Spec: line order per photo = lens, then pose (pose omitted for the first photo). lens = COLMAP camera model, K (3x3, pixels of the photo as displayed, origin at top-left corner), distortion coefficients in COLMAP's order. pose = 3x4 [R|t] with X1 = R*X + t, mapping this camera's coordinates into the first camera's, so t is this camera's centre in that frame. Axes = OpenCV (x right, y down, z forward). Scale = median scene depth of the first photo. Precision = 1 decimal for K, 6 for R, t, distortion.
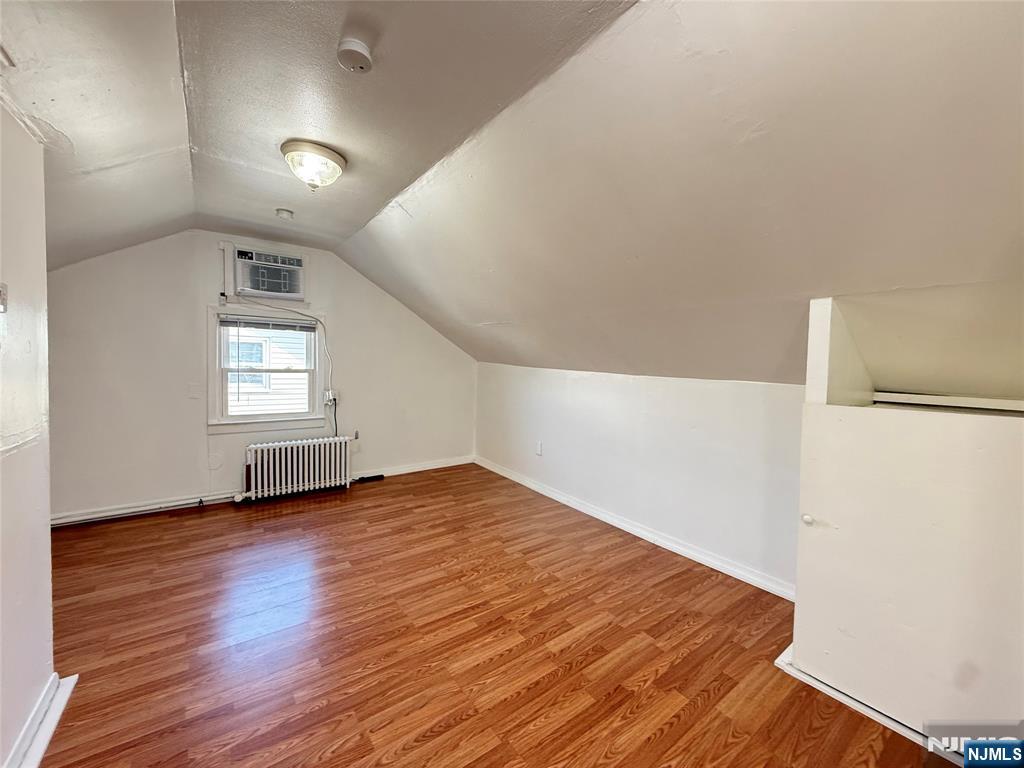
lens RADIAL K [[406.6, 0, 511.4], [0, 406.6, 381.0], [0, 0, 1]] dist [-0.002659, 0.000445]
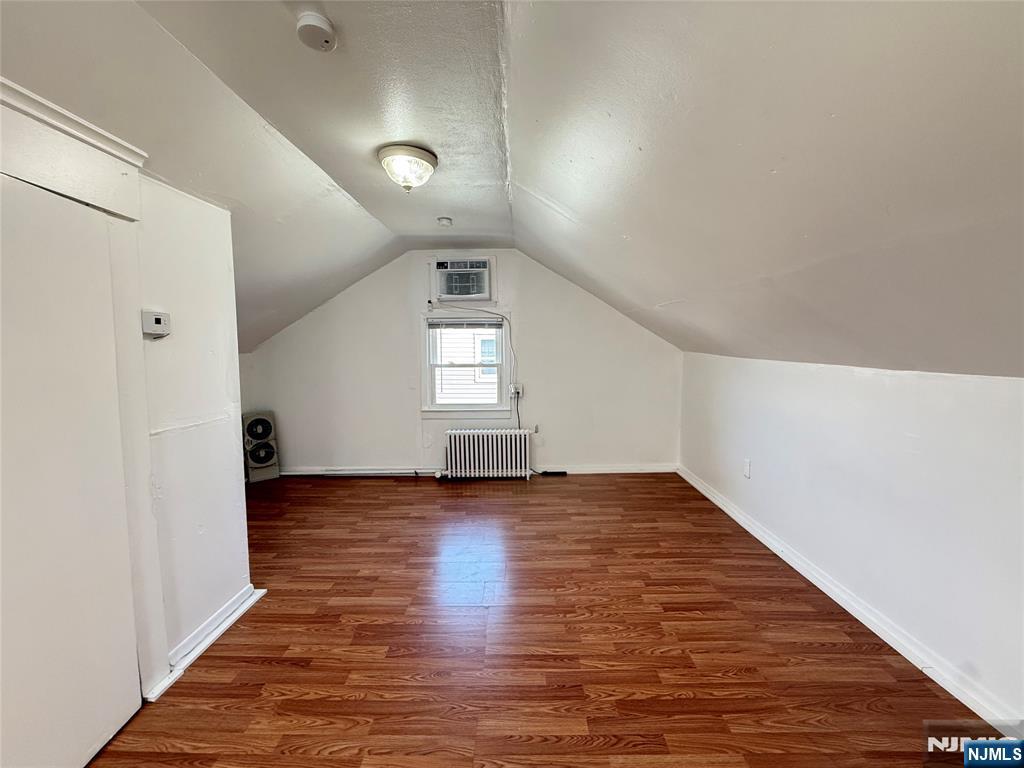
lens RADIAL K [[406.6, 0, 513.3], [0, 406.6, 381.8], [0, 0, 1]] dist [-0.002659, 0.000445]
pose [[0.798728, 0.015777, -0.601486, 0.240050], [-0.000718, 0.999680, 0.025268, -0.011951], [0.601692, -0.019751, 0.798484, 0.232524]]
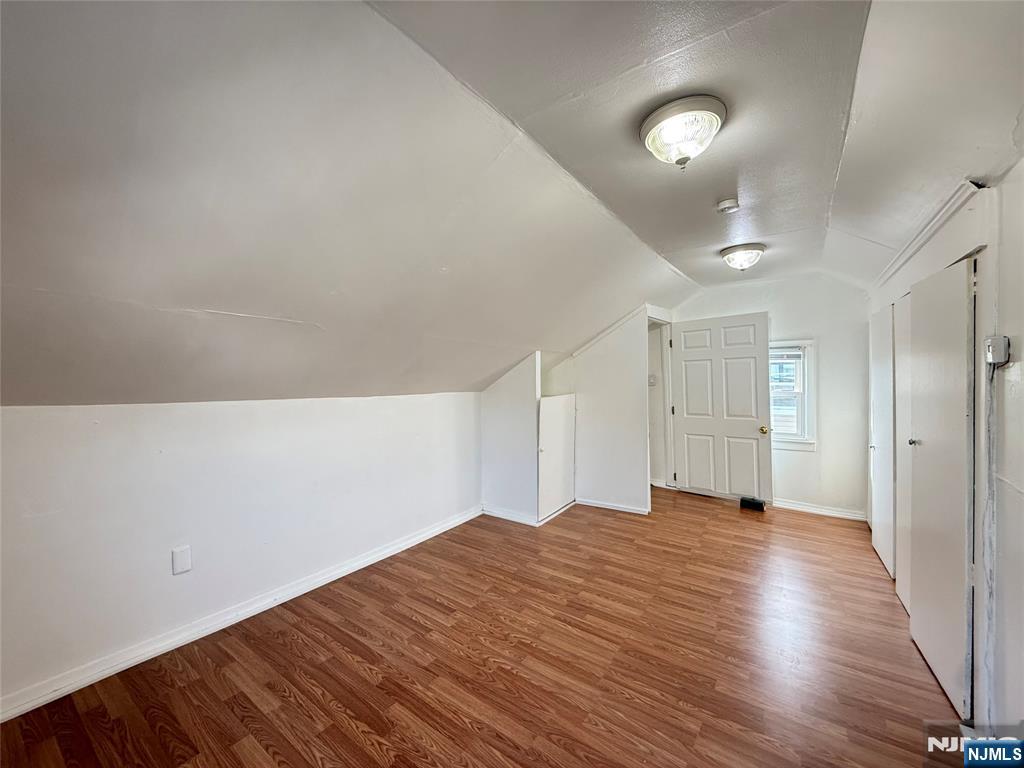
lens RADIAL K [[406.6, 0, 514.8], [0, 406.6, 378.2], [0, 0, 1]] dist [-0.002659, 0.000445]
pose [[-0.320223, -0.030719, 0.946844, -0.765179], [0.046058, 0.997787, 0.047948, -0.091995], [-0.946222, 0.058964, -0.318100, 1.071763]]
